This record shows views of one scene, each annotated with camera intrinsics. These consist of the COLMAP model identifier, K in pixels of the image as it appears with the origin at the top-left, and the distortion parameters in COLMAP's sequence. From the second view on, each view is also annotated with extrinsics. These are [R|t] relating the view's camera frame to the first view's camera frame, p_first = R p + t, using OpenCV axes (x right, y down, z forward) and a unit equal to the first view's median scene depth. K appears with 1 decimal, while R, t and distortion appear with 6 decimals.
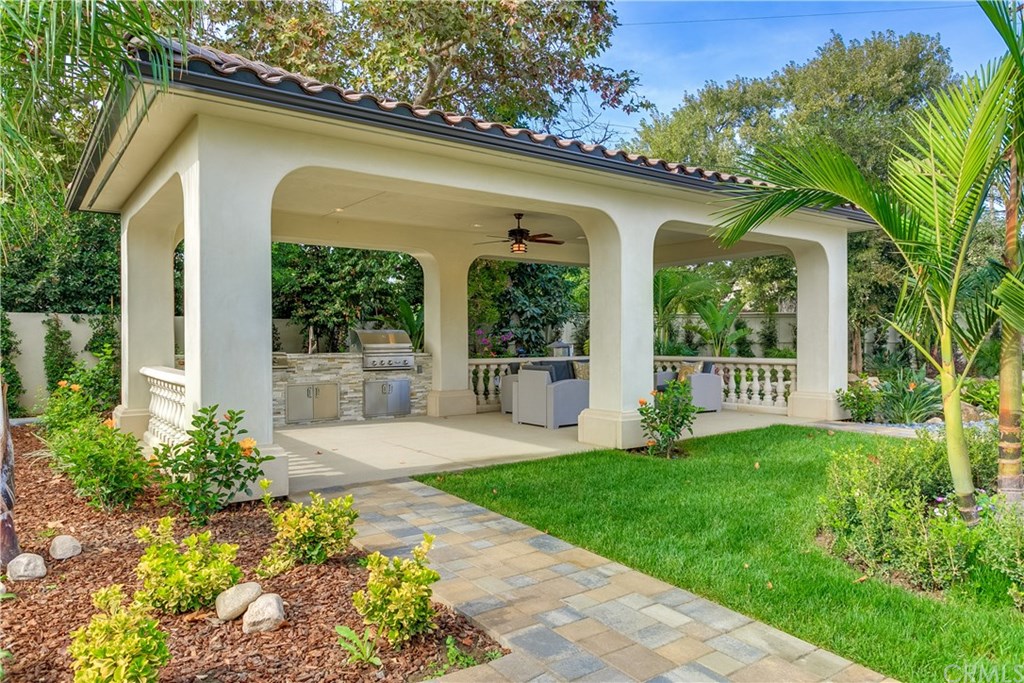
lens RADIAL K [[685.5, 0, 512.2], [0, 685.5, 340.7], [0, 0, 1]] dist [0.002900, 0.000226]
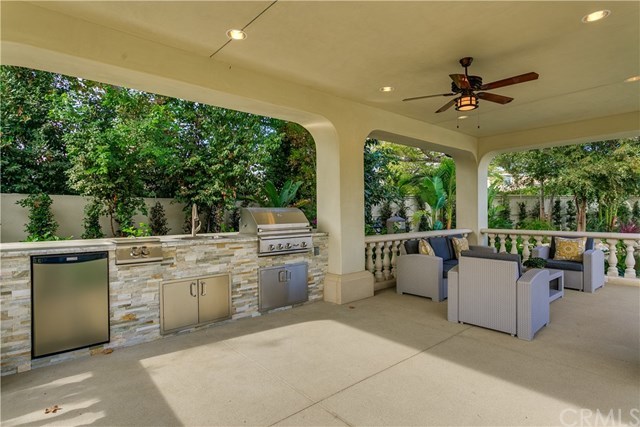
lens RADIAL K [[341.1, 0, 319.9], [0, 341.1, 213.1], [0, 0, 1]] dist [-0.001712, -0.000117]
pose [[0.997062, -0.003359, 0.076524, -0.162334], [0.003160, 0.999991, 0.002730, -0.009453], [-0.076533, -0.002480, 0.997064, 0.539990]]
